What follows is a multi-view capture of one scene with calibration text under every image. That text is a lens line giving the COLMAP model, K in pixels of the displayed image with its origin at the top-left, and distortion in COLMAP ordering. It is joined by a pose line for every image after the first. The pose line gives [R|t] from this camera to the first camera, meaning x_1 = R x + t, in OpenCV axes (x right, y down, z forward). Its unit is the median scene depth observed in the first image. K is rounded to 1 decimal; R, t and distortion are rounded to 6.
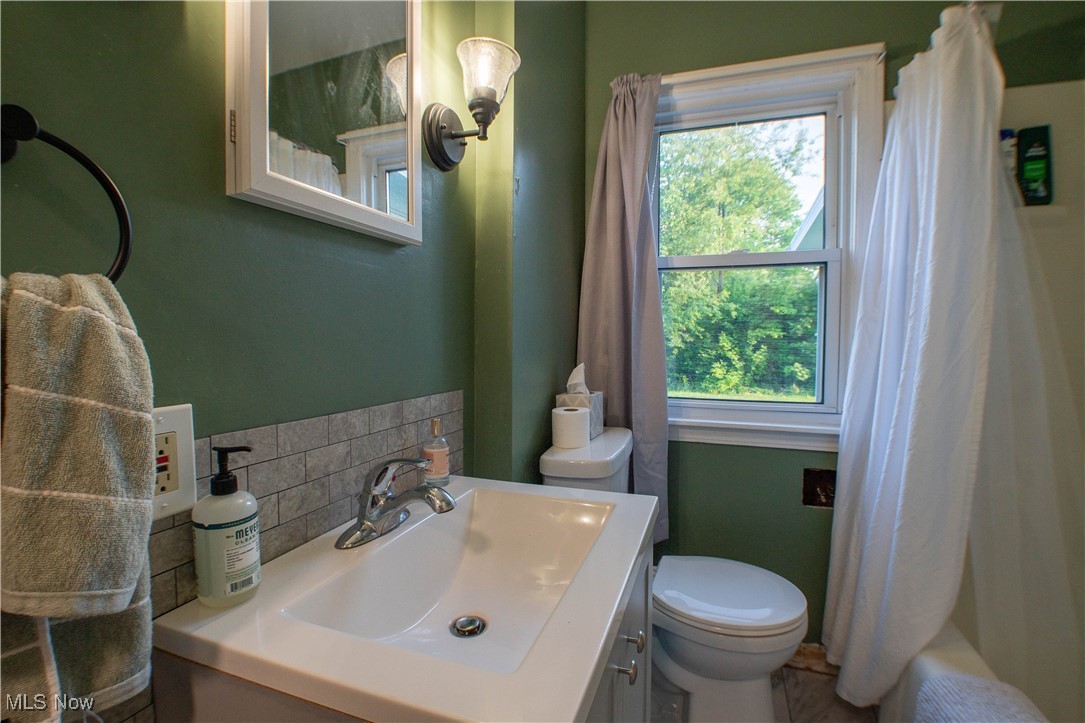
lens RADIAL K [[493.9, 0, 543.4], [0, 493.9, 363.4], [0, 0, 1]] dist [-0.035980, 0.004160]
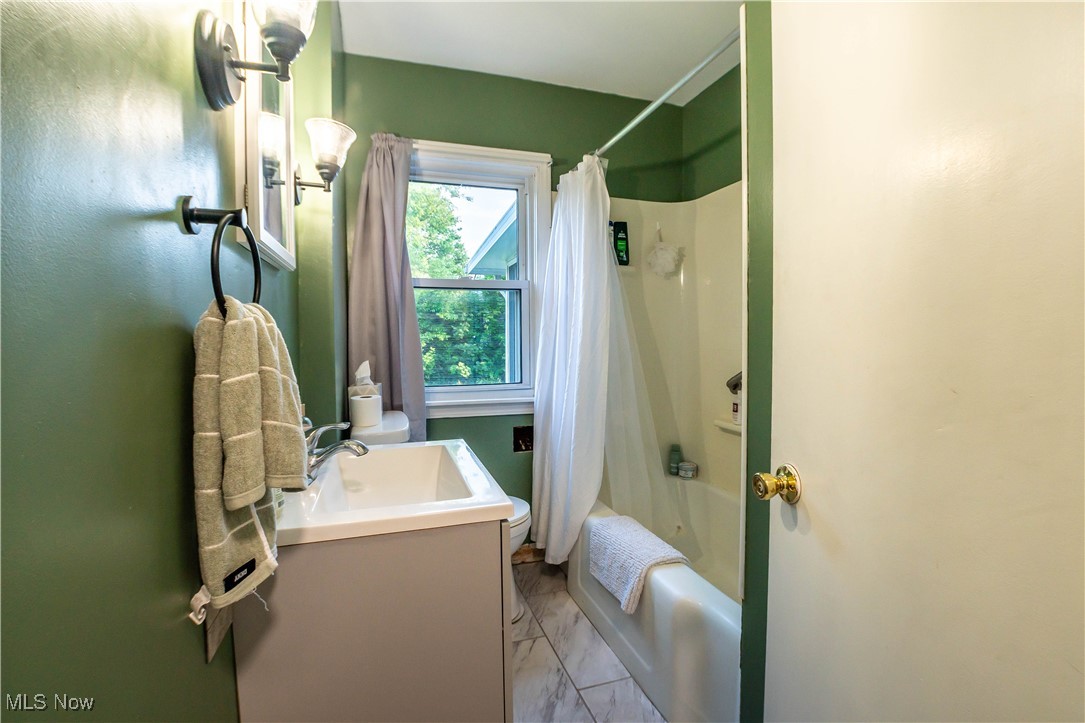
lens RADIAL K [[493.9, 0, 539.9], [0, 493.9, 366.3], [0, 0, 1]] dist [-0.035980, 0.004160]
pose [[0.795483, -0.040888, 0.604594, -0.319111], [0.041456, 0.999055, 0.013020, 0.014050], [-0.604556, 0.014707, 0.796427, -0.259641]]
